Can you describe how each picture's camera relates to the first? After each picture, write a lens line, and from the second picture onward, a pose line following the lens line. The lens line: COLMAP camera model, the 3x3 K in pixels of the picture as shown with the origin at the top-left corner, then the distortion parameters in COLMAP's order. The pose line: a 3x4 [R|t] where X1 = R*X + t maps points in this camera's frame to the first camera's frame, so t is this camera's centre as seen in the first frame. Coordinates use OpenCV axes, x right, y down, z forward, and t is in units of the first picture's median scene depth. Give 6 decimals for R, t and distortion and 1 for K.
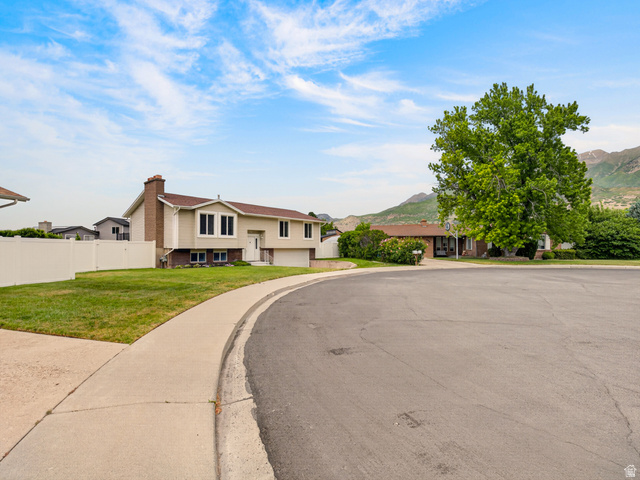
lens RADIAL K [[290.8, 0, 318.5], [0, 290.8, 245.3], [0, 0, 1]] dist [-0.001335, -0.000654]
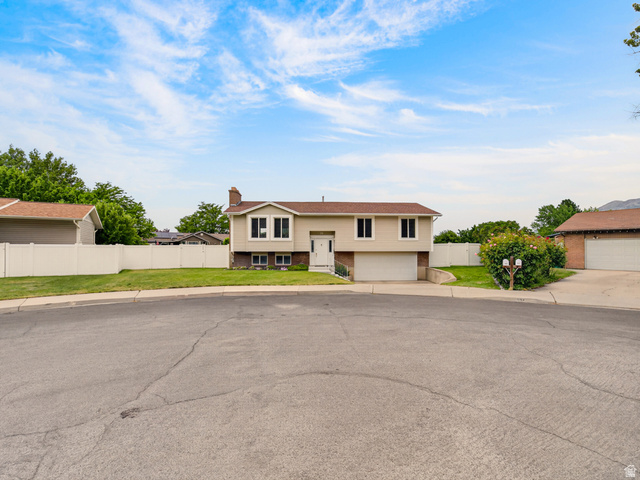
lens RADIAL K [[290.8, 0, 318.5], [0, 290.8, 245.3], [0, 0, 1]] dist [-0.001335, -0.000654]
pose [[0.683417, -0.006856, -0.729996, 0.463333], [0.004374, 0.999976, -0.005296, -0.004111], [0.730015, 0.000426, 0.683430, 0.419492]]
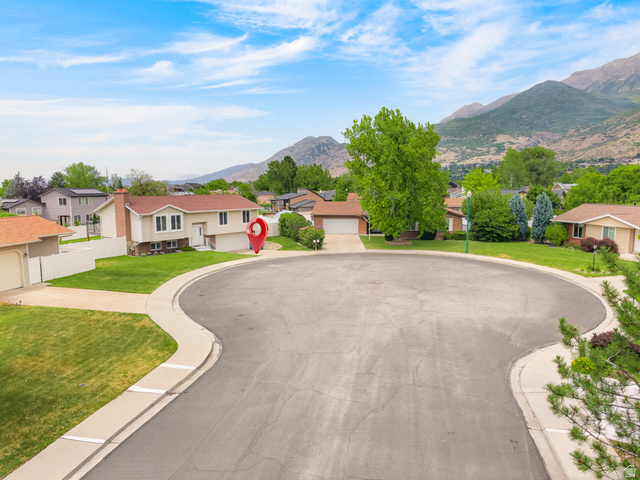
lens RADIAL K [[427.8, 0, 321.1], [0, 427.8, 241.5], [0, 0, 1]] dist [0.030047, -0.030361]
pose [[0.999984, -0.003527, 0.004435, 0.345079], [0.002902, 0.991009, 0.133766, -0.239734], [-0.004867, -0.133751, 0.991003, -0.976696]]
